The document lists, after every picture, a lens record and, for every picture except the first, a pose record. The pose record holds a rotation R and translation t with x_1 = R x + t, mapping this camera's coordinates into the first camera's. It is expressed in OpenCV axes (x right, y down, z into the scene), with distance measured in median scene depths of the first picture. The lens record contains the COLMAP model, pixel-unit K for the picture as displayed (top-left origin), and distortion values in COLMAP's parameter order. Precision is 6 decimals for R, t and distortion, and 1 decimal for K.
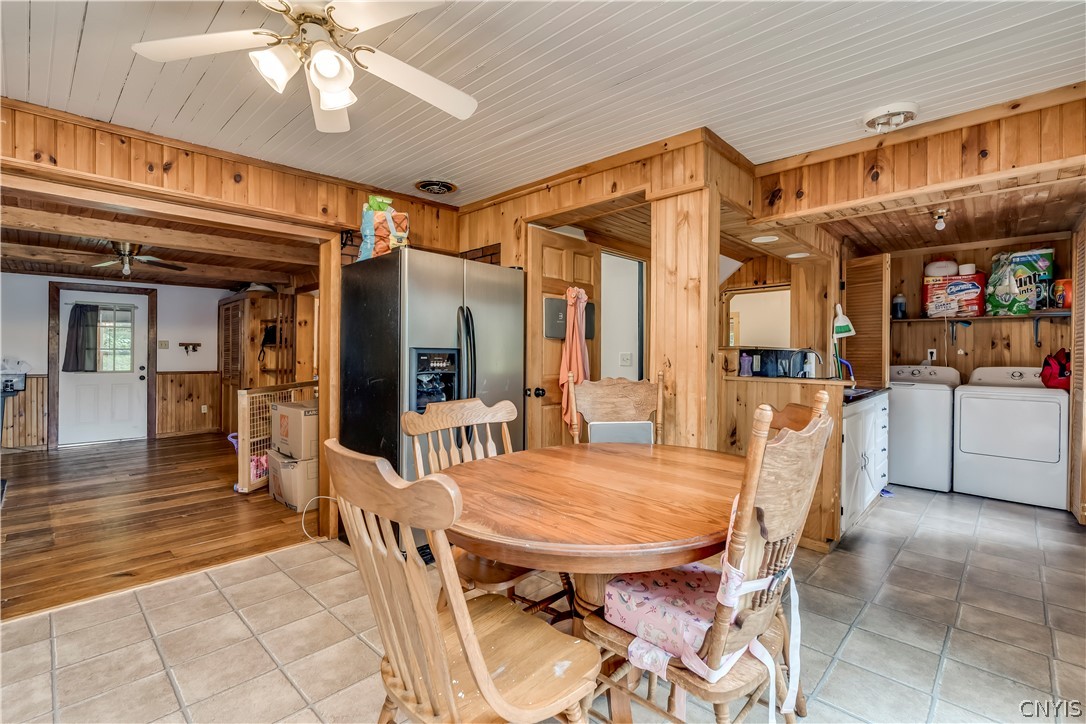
lens RADIAL K [[491.4, 0, 539.6], [0, 491.4, 351.1], [0, 0, 1]] dist [-0.009604, 0.004299]
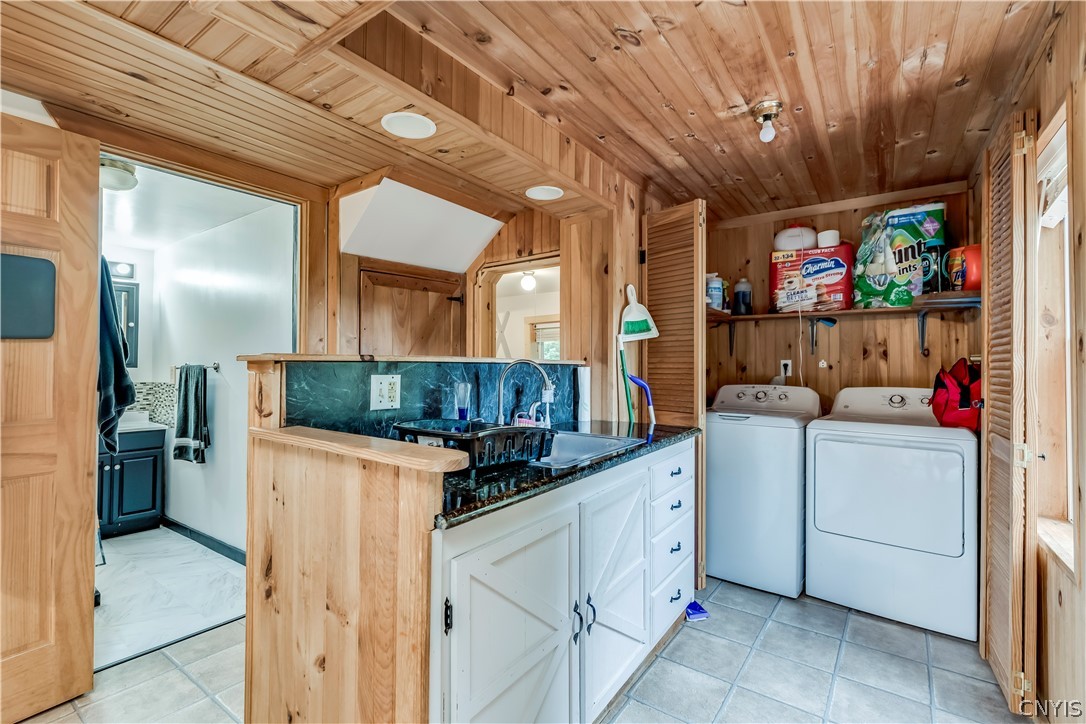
lens RADIAL K [[491.4, 0, 541.6], [0, 491.4, 355.6], [0, 0, 1]] dist [-0.009604, 0.004299]
pose [[0.989916, -0.001193, 0.141653, 0.407468], [0.003106, 0.999907, -0.013283, -0.002299], [-0.141624, 0.013589, 0.989827, 0.412717]]
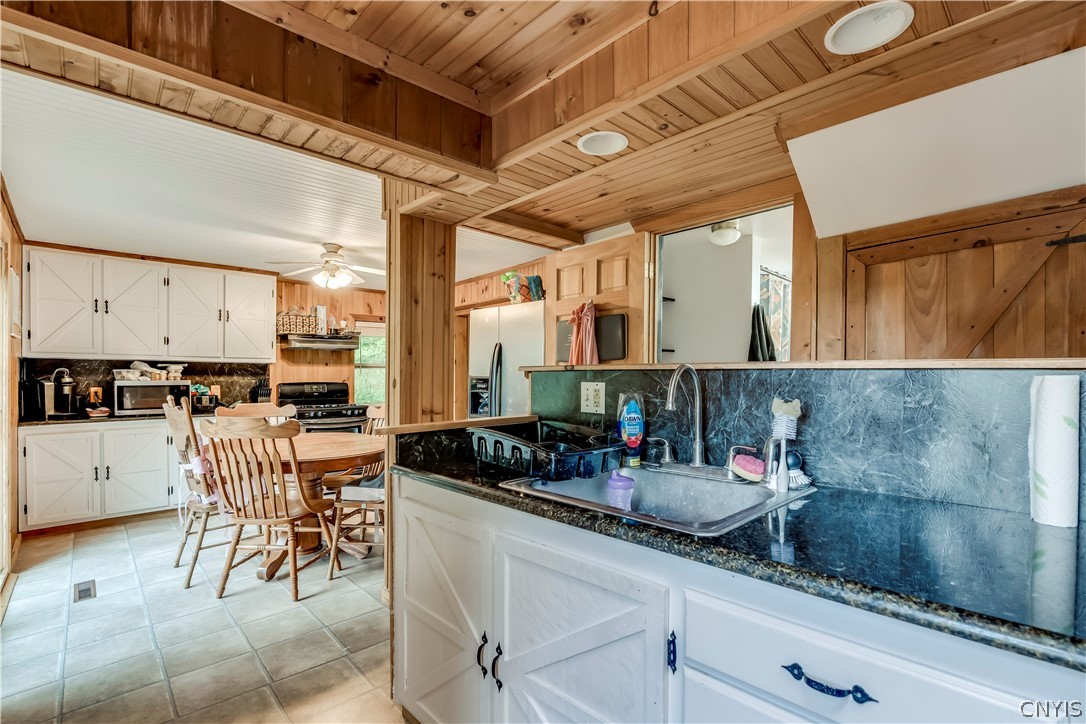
lens RADIAL K [[491.4, 0, 542.5], [0, 491.4, 377.0], [0, 0, 1]] dist [-0.009604, 0.004299]
pose [[-0.042667, -0.001831, -0.999088, 0.870079], [0.006524, 0.999976, -0.002112, 0.004831], [0.999068, -0.006608, -0.042654, 0.883767]]
